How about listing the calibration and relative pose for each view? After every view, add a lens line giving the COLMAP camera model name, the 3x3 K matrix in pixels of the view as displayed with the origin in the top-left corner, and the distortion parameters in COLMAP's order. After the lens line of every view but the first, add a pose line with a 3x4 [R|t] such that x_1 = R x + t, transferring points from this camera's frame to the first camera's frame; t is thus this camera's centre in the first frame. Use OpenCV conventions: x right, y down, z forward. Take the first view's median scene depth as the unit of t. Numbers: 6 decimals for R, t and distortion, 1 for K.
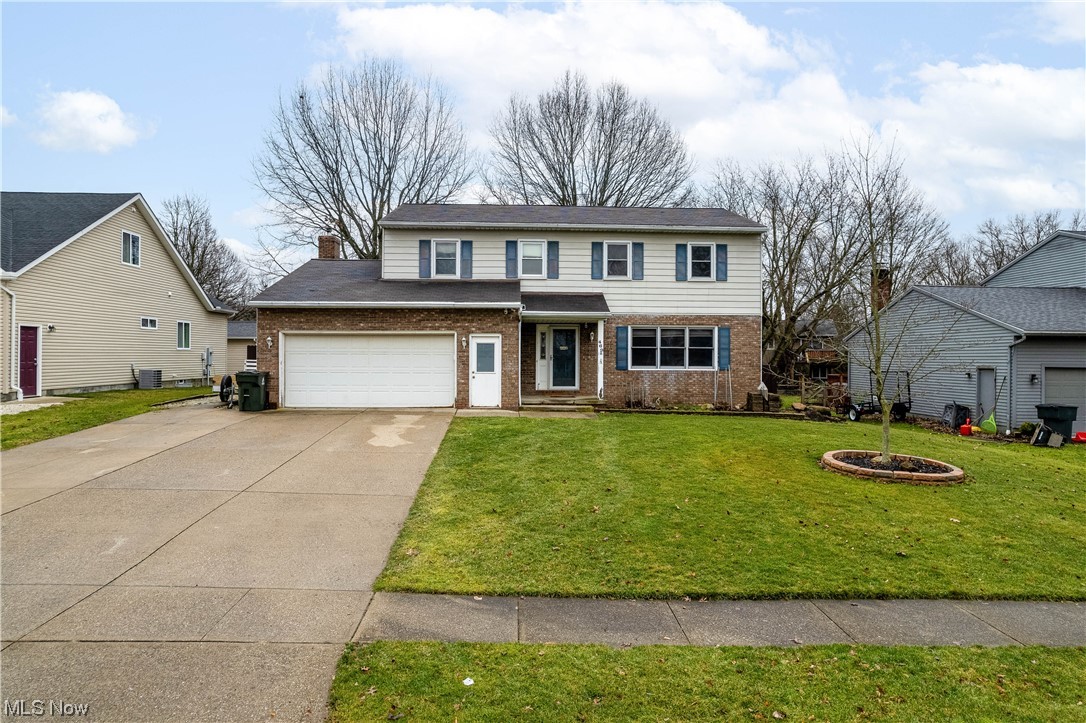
lens RADIAL K [[693.2, 0, 543.0], [0, 693.2, 361.5], [0, 0, 1]] dist [-0.020141, 0.006119]
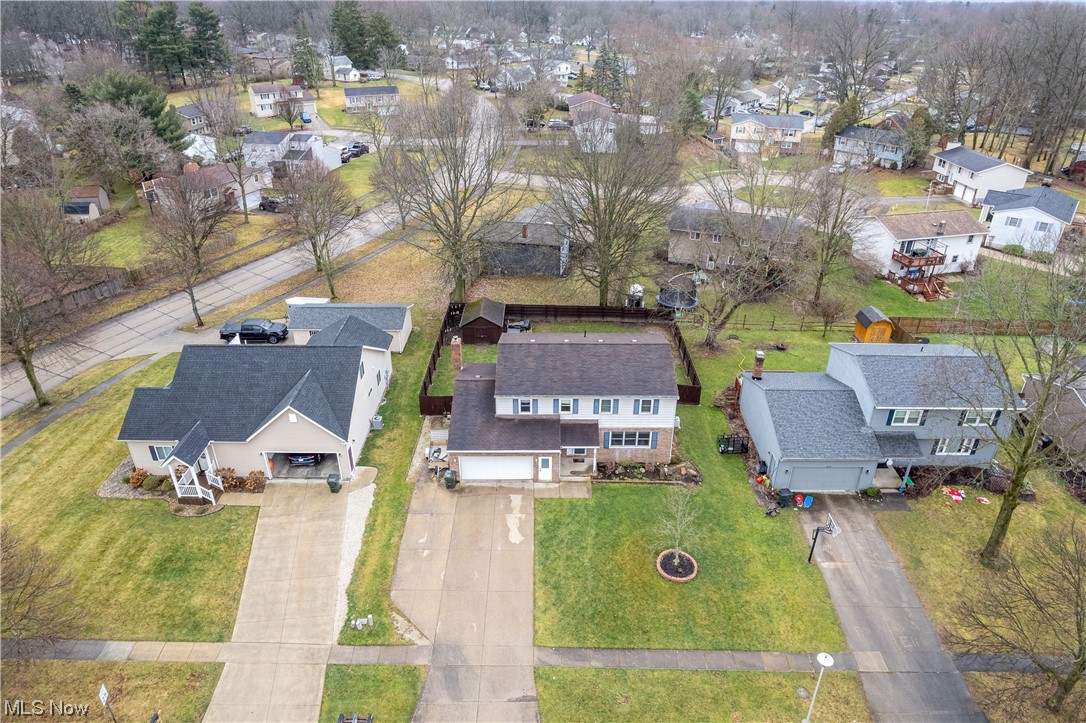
lens RADIAL K [[693.2, 0, 543.0], [0, 693.2, 361.5], [0, 0, 1]] dist [-0.020141, 0.006119]
pose [[0.998832, 0.017074, -0.045207, 0.008793], [0.006067, 0.883794, 0.467836, -1.272882], [0.047942, -0.467564, 0.882658, -0.824534]]
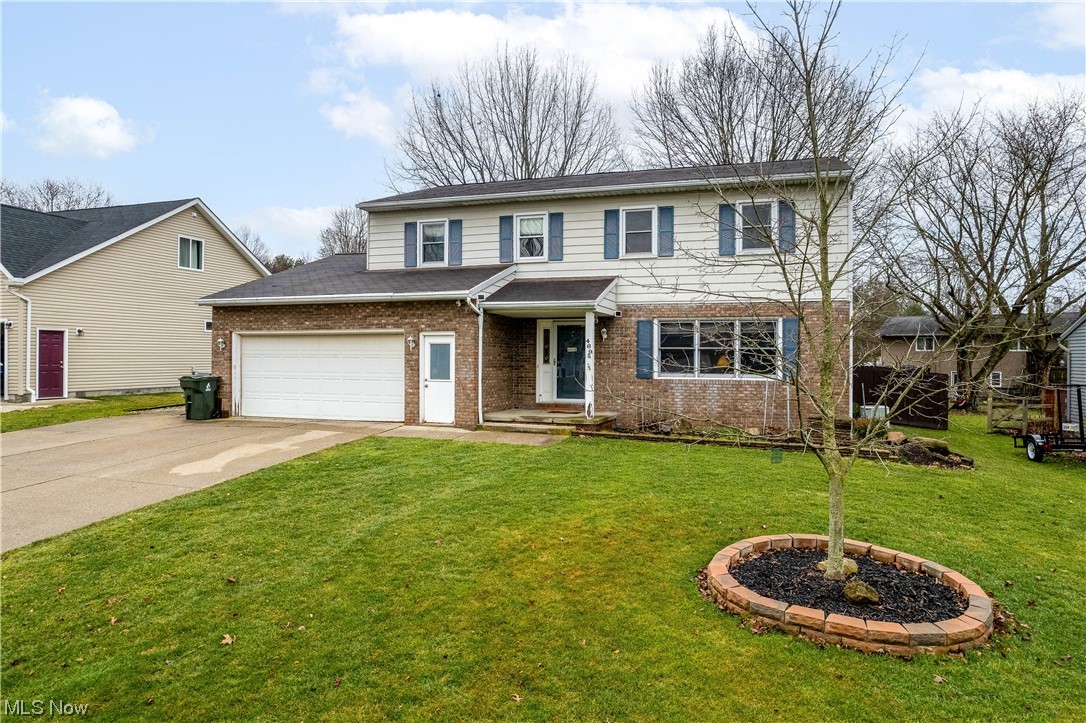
lens RADIAL K [[693.2, 0, 543.0], [0, 693.2, 361.5], [0, 0, 1]] dist [-0.020141, 0.006119]
pose [[0.935089, 0.002377, -0.354406, 0.280109], [-0.003451, 0.999991, -0.002398, -0.003935], [0.354397, 0.003465, 0.935089, 0.266264]]
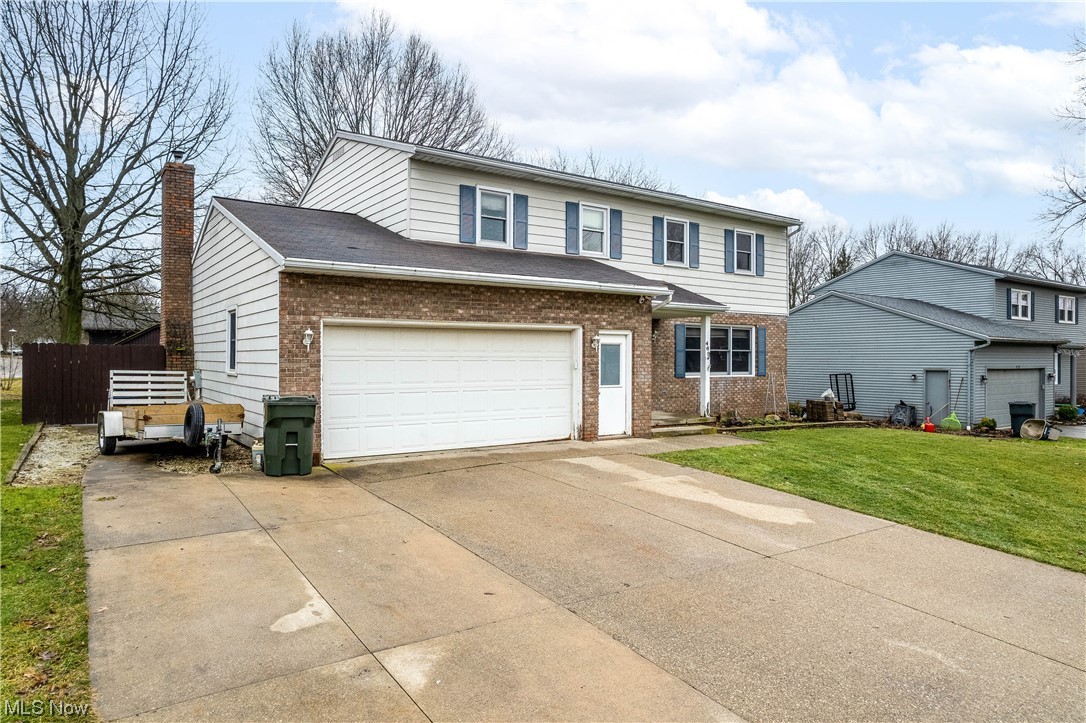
lens RADIAL K [[693.2, 0, 543.0], [0, 693.2, 361.5], [0, 0, 1]] dist [-0.020141, 0.006119]
pose [[0.845785, -0.005417, 0.533497, -0.460723], [0.004562, 0.999985, 0.002921, -0.010047], [-0.533505, -0.000037, 0.845797, 0.403916]]
